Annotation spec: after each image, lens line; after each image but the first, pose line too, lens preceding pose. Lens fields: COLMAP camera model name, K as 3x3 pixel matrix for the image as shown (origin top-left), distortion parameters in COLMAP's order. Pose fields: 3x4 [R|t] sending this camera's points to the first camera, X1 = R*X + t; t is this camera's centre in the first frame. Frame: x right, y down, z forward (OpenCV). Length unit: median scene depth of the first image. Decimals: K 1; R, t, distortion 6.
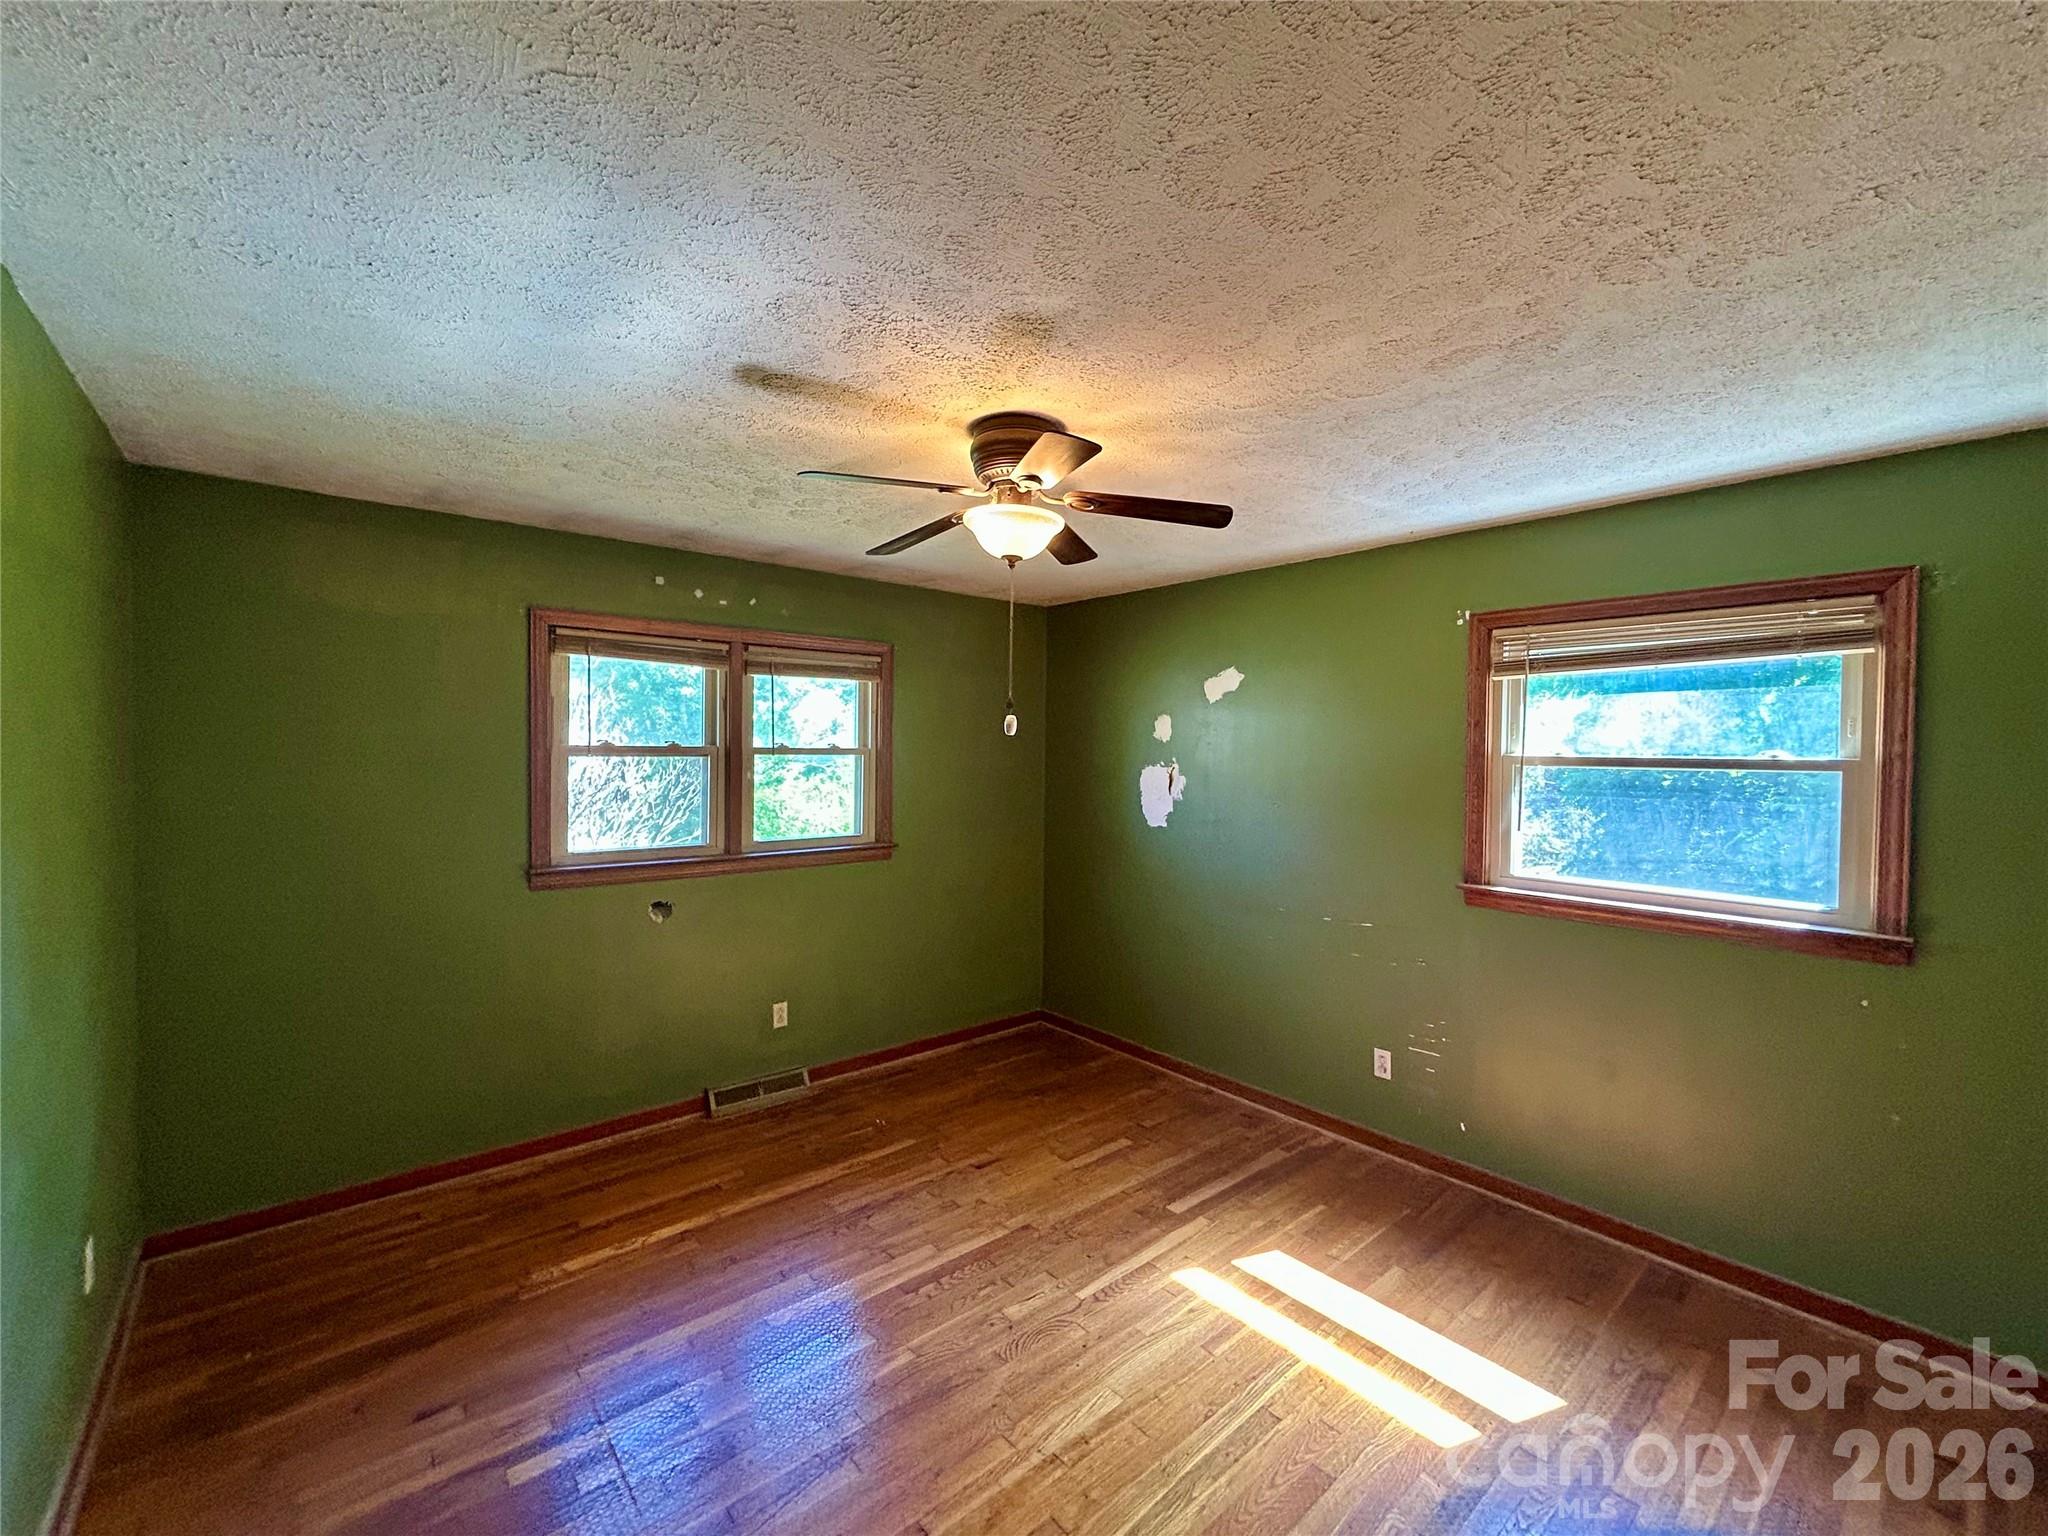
lens RADIAL K [[834.7, 0, 1036.0], [0, 834.7, 778.6], [0, 0, 1]] dist [-0.003273, -0.000143]
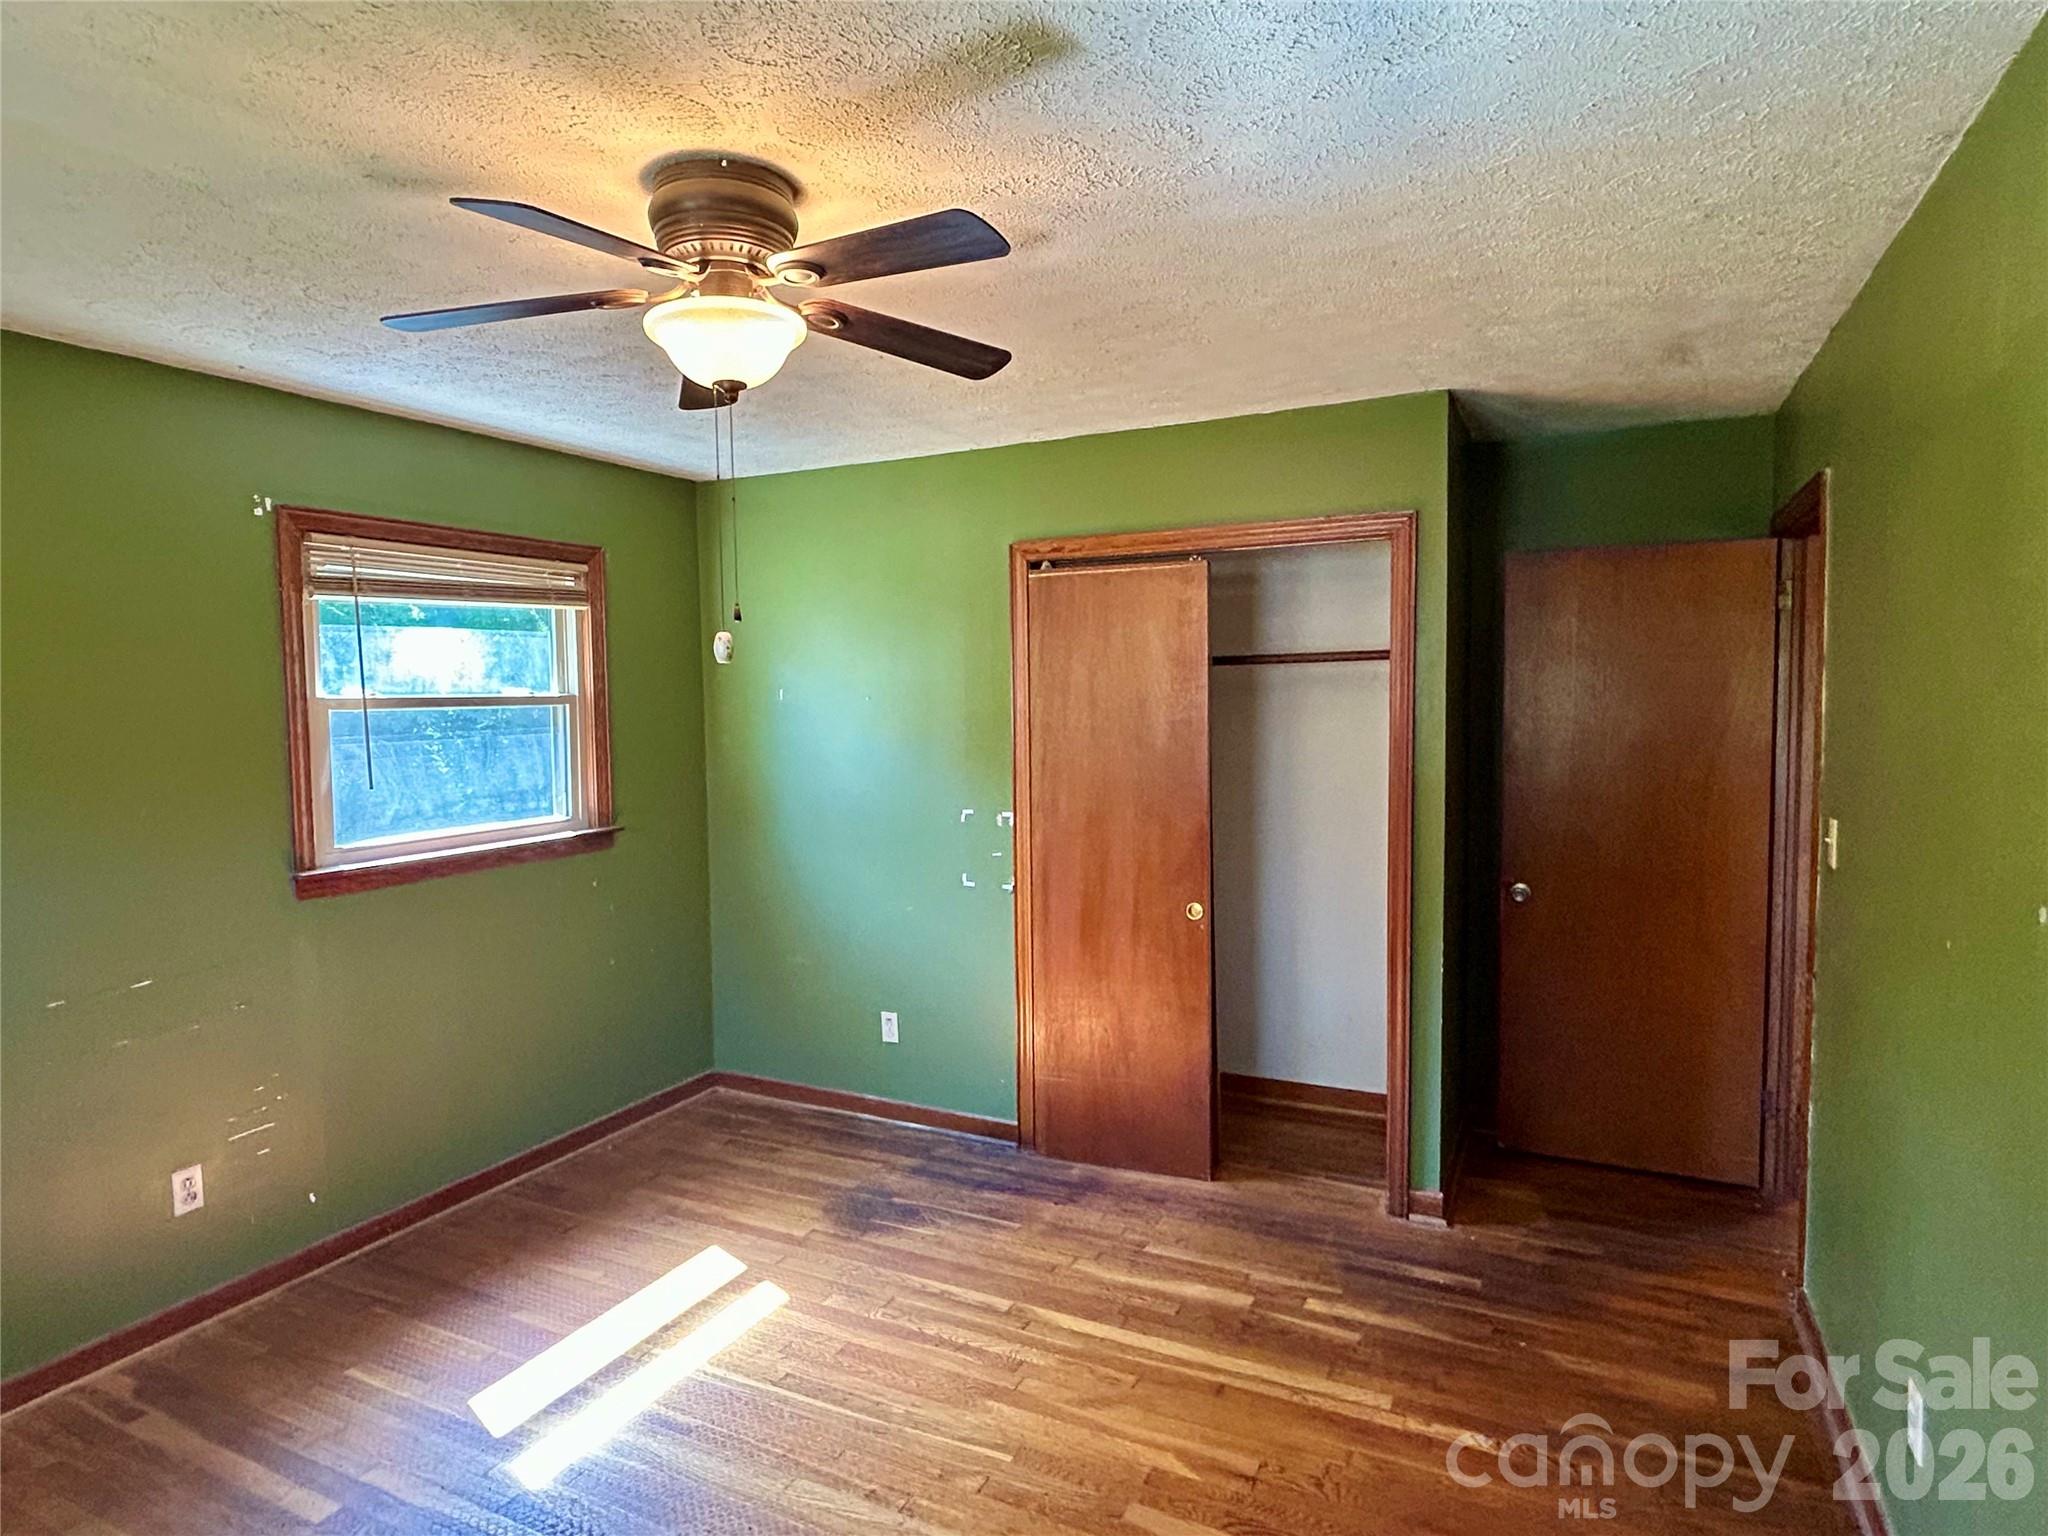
lens RADIAL K [[1134.8, 0, 1020.0], [0, 1134.8, 763.9], [0, 0, 1]] dist [-0.039467, -0.001458]
pose [[-0.384771, -0.060596, 0.921021, -0.759133], [0.048163, 0.995165, 0.085595, -0.027839], [-0.921754, 0.077294, -0.379993, 0.935118]]
